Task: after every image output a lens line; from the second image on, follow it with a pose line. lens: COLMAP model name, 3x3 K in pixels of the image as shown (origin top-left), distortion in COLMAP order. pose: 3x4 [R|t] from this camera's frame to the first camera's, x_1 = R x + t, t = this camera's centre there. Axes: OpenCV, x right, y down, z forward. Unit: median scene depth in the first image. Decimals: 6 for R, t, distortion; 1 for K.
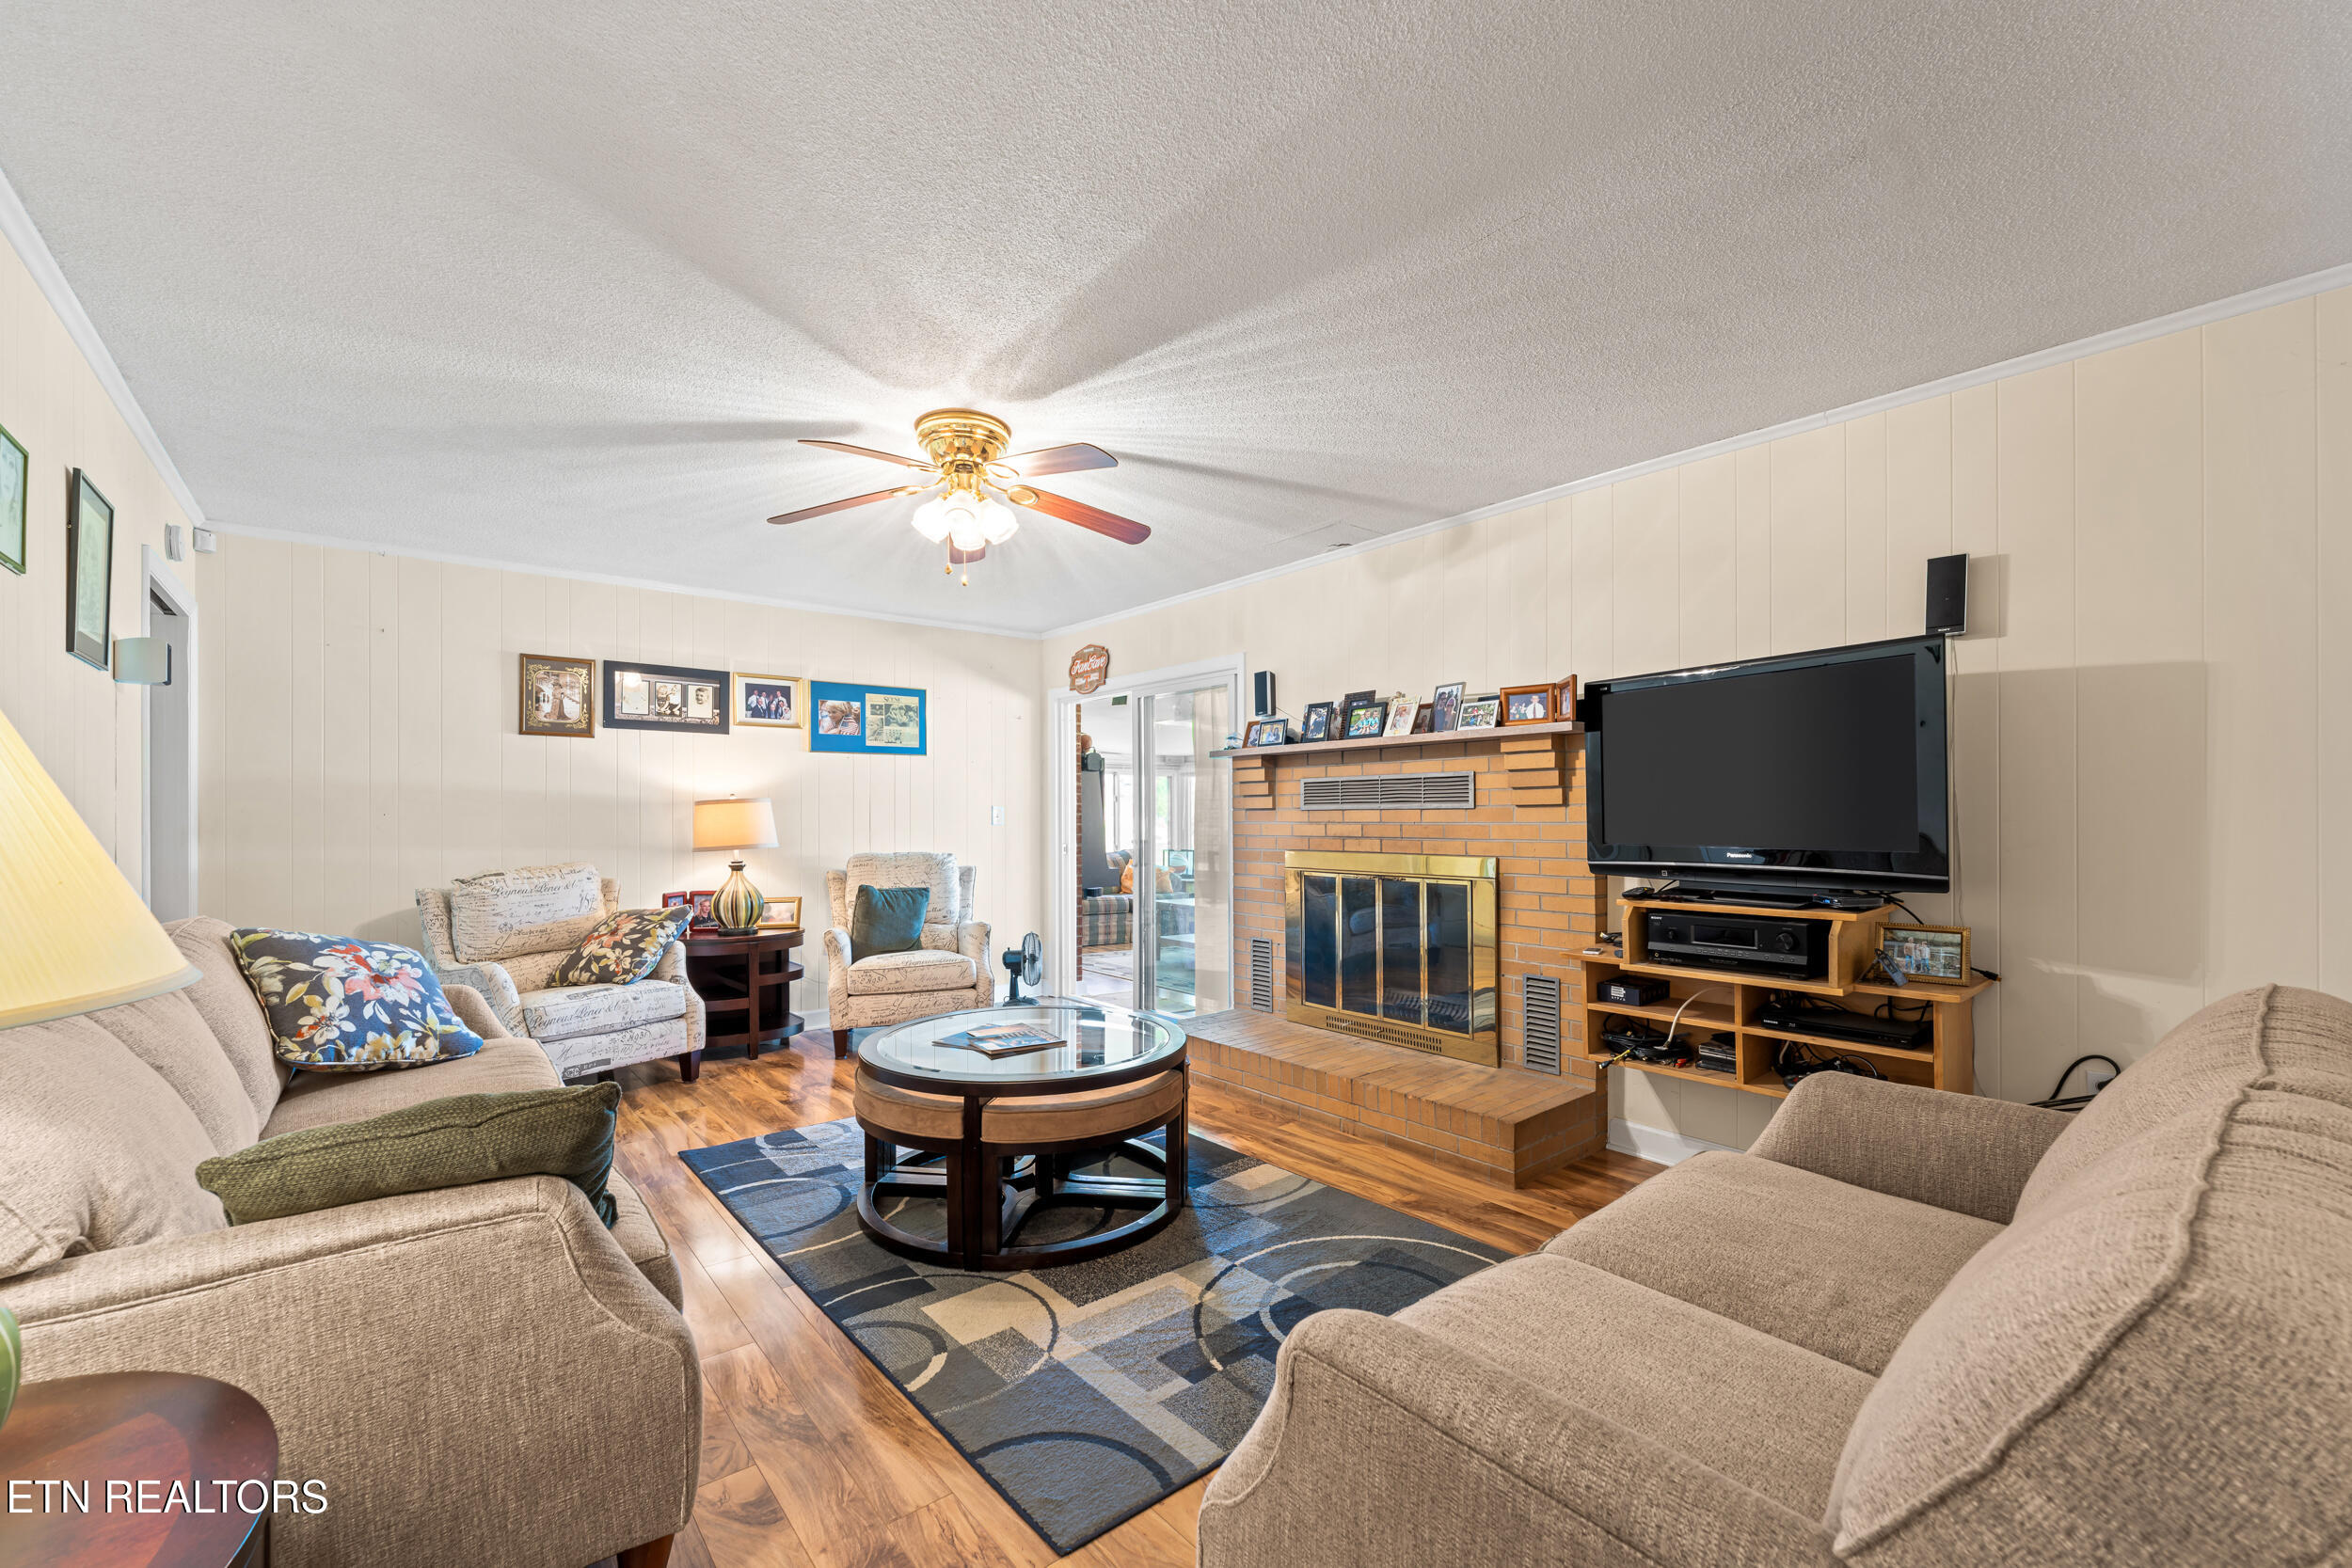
lens RADIAL K [[962.2, 0, 1163.4], [0, 962.2, 814.2], [0, 0, 1]] dist [0.000126, 0.000001]
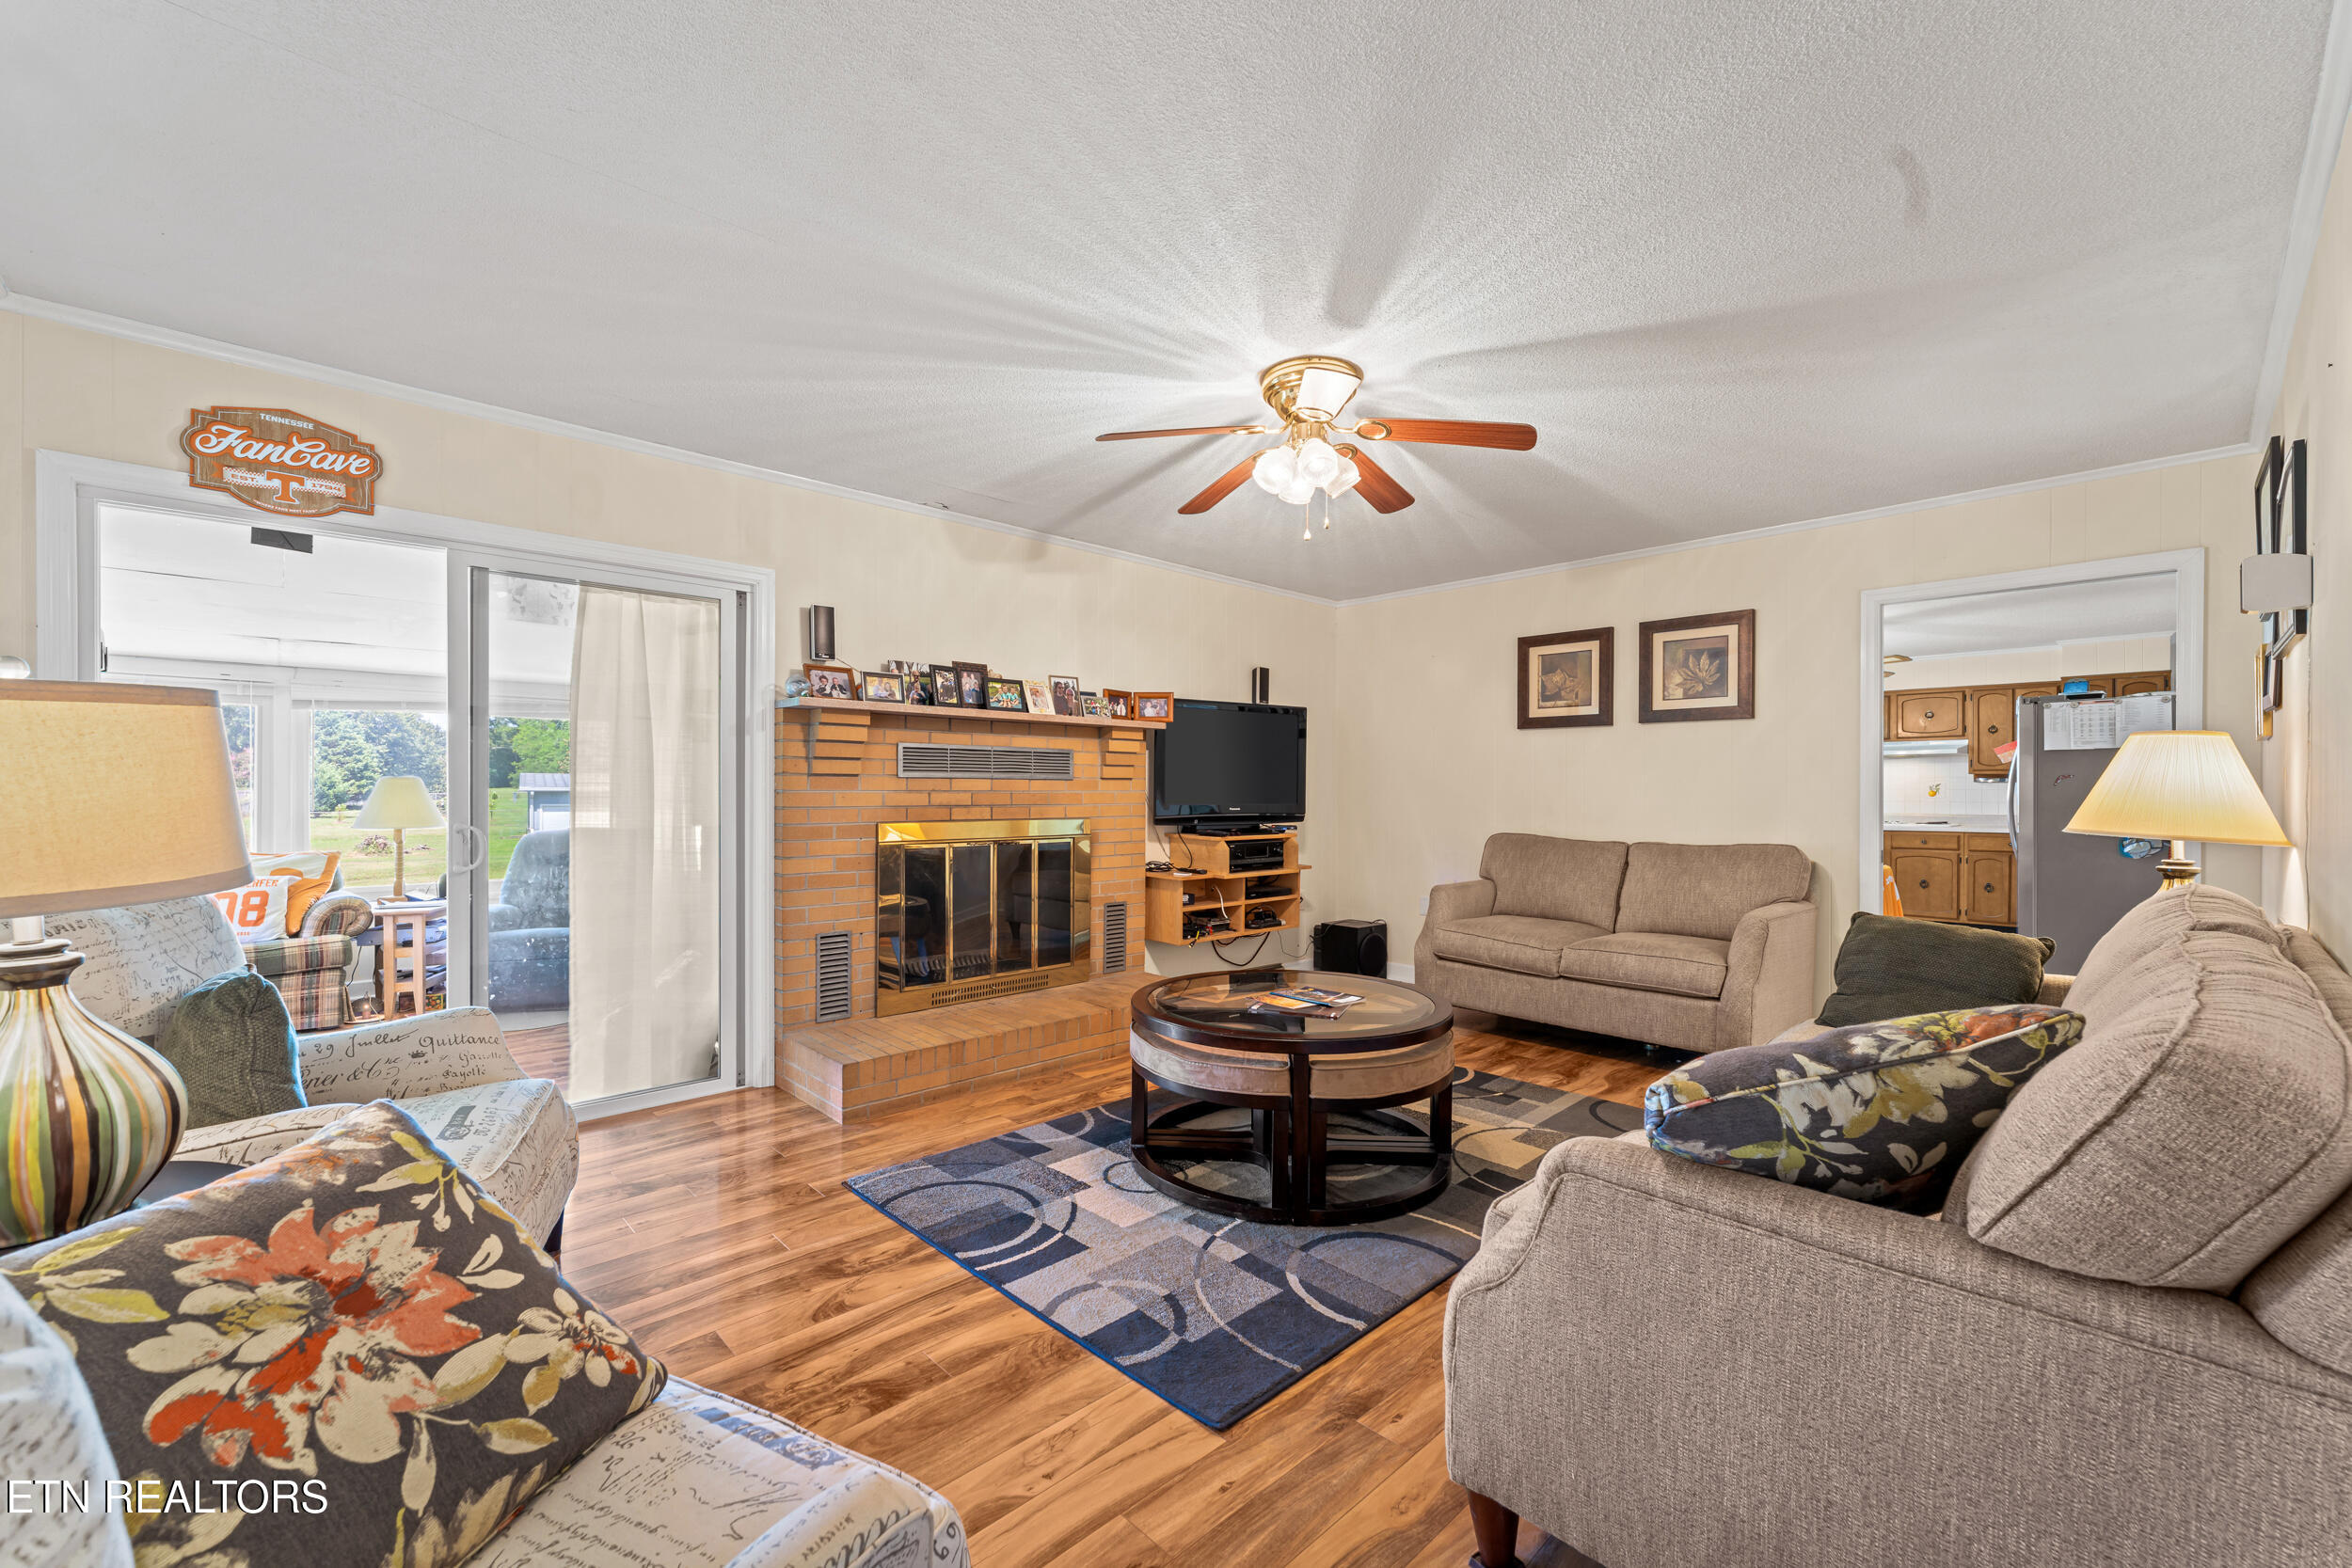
lens RADIAL K [[955.9, 0, 1176.0], [0, 955.9, 784.0], [0, 0, 1]] dist [0.001470, 0.000142]
pose [[-0.088123, 0.011655, 0.996041, -0.946348], [-0.005572, 0.999910, -0.012194, 0.014141], [-0.996094, -0.006625, -0.088050, 1.000631]]
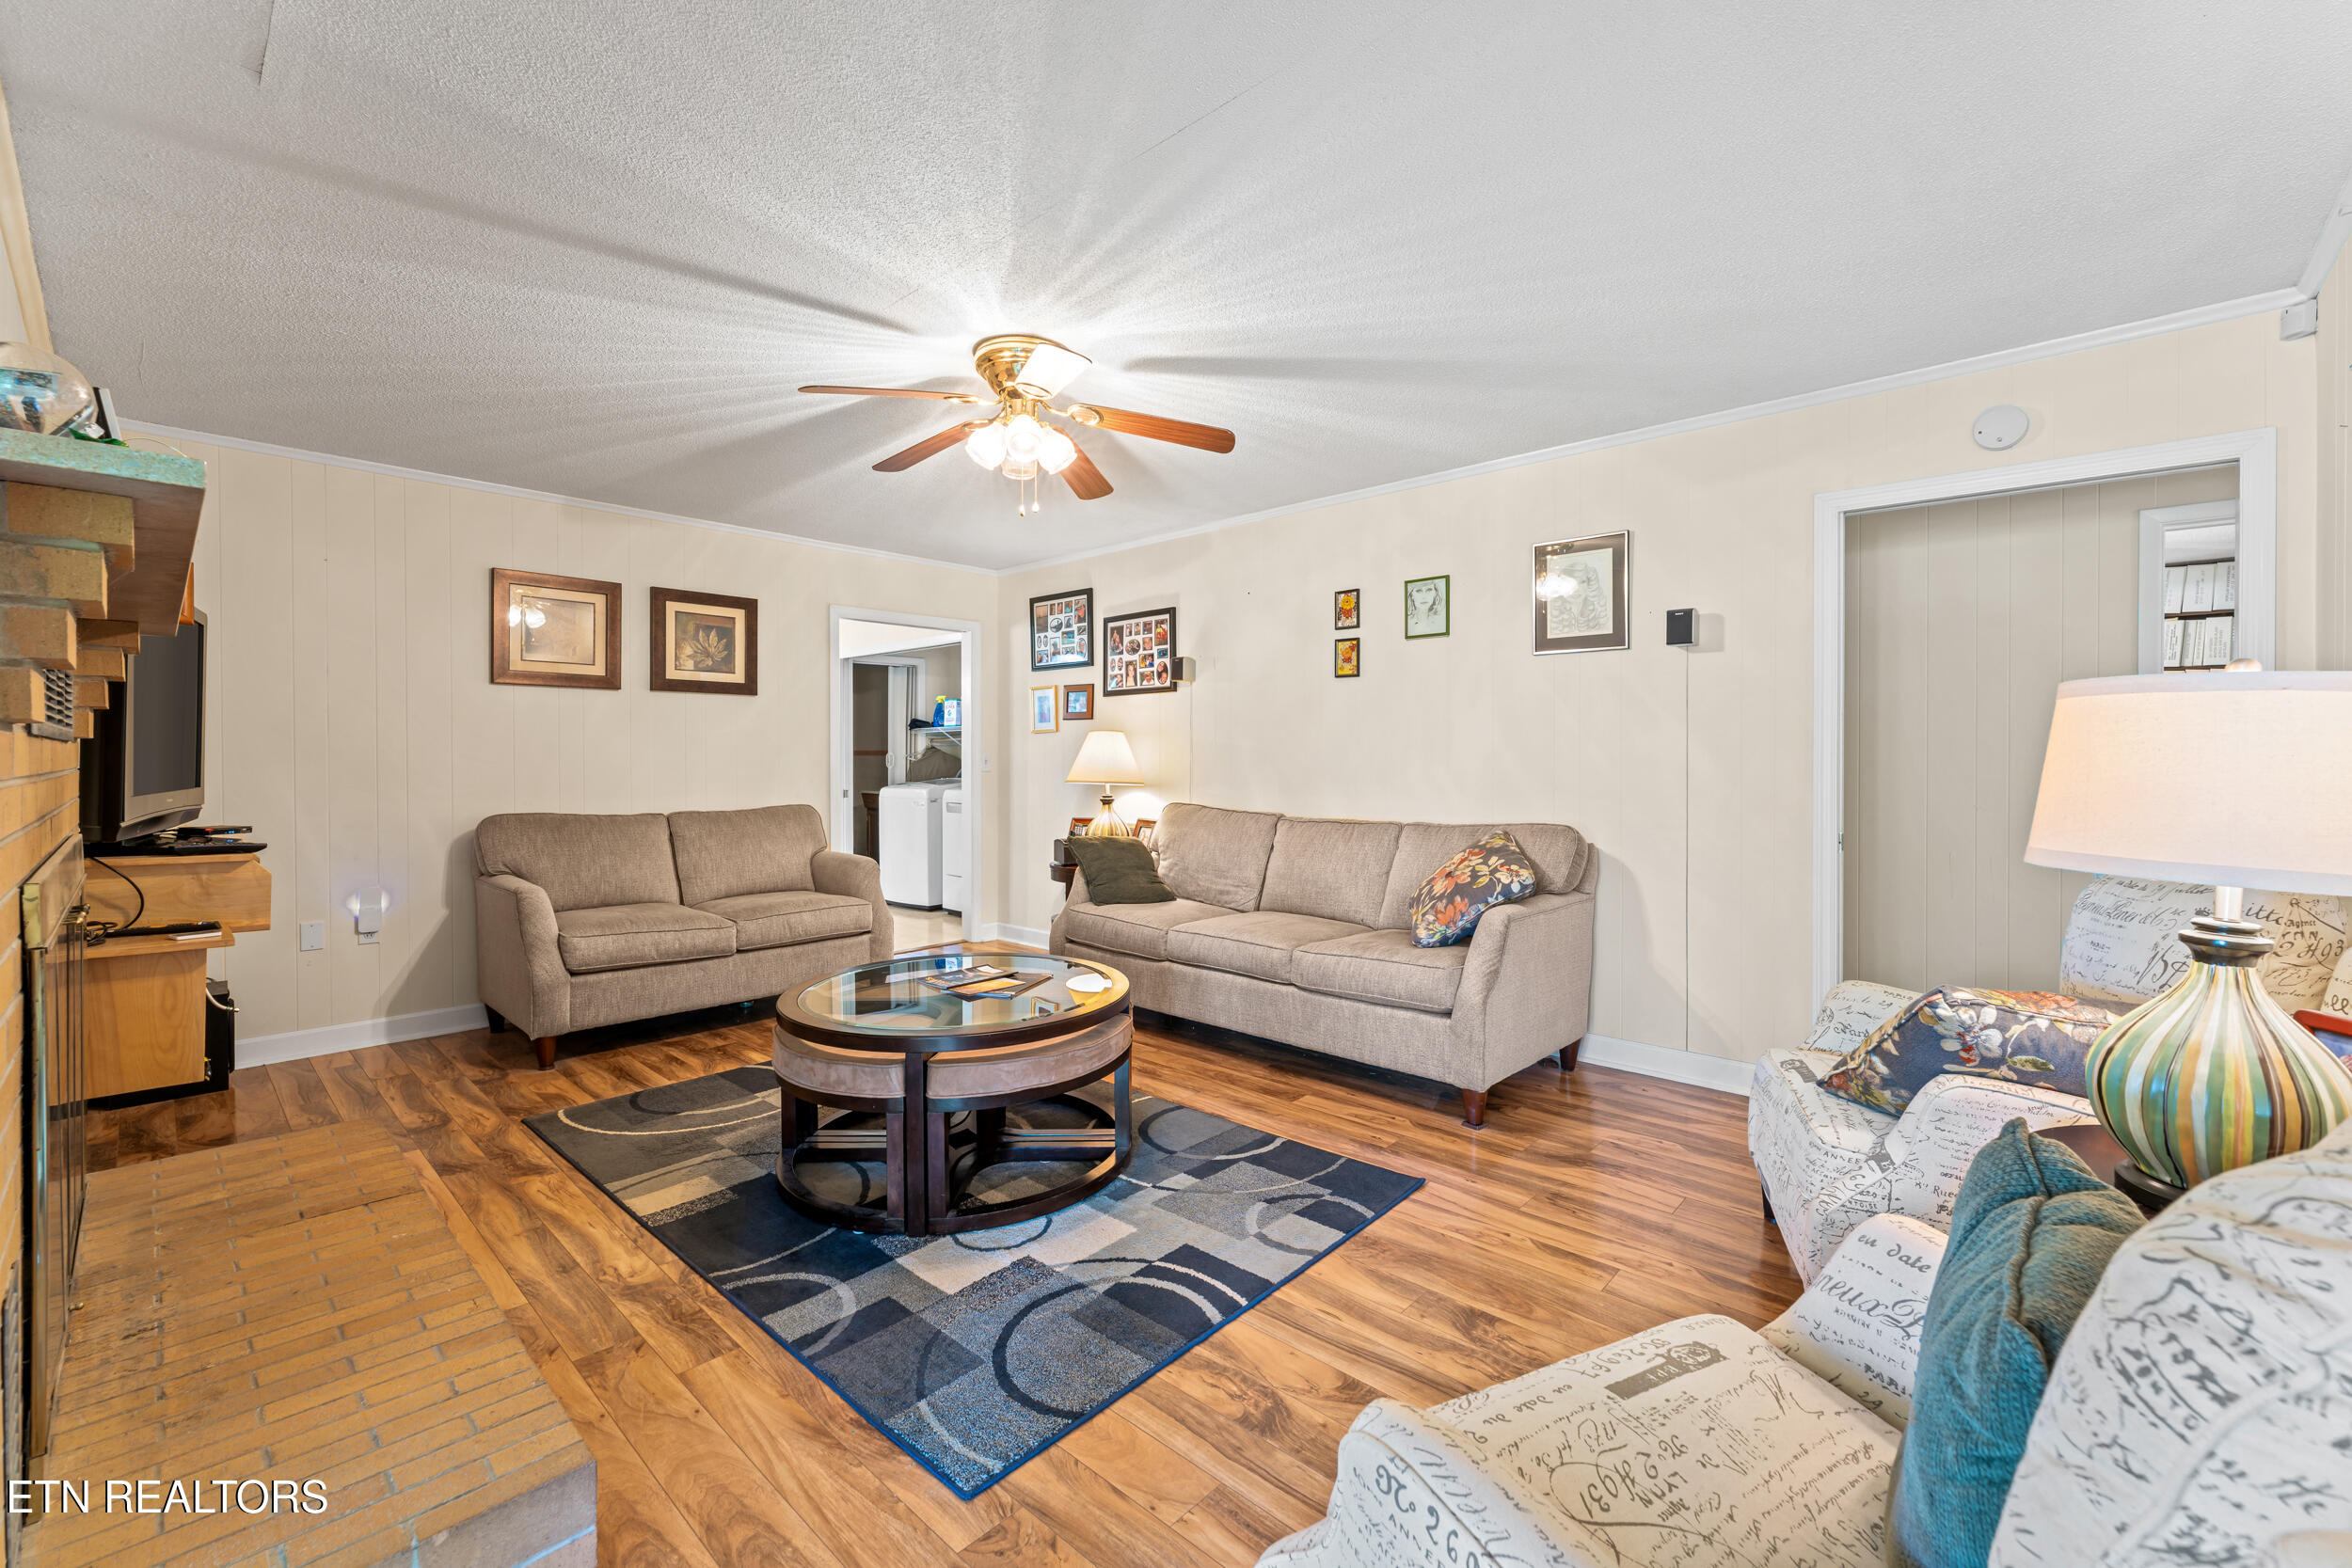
lens RADIAL K [[949.7, 0, 1190.0], [0, 949.7, 753.7], [0, 0, 1]] dist [-0.001431, -0.000065]
pose [[-0.987993, 0.006041, -0.154378, -0.184577], [0.007098, 0.999955, -0.006295, 0.007894], [0.154333, -0.007315, -0.987992, 1.622953]]
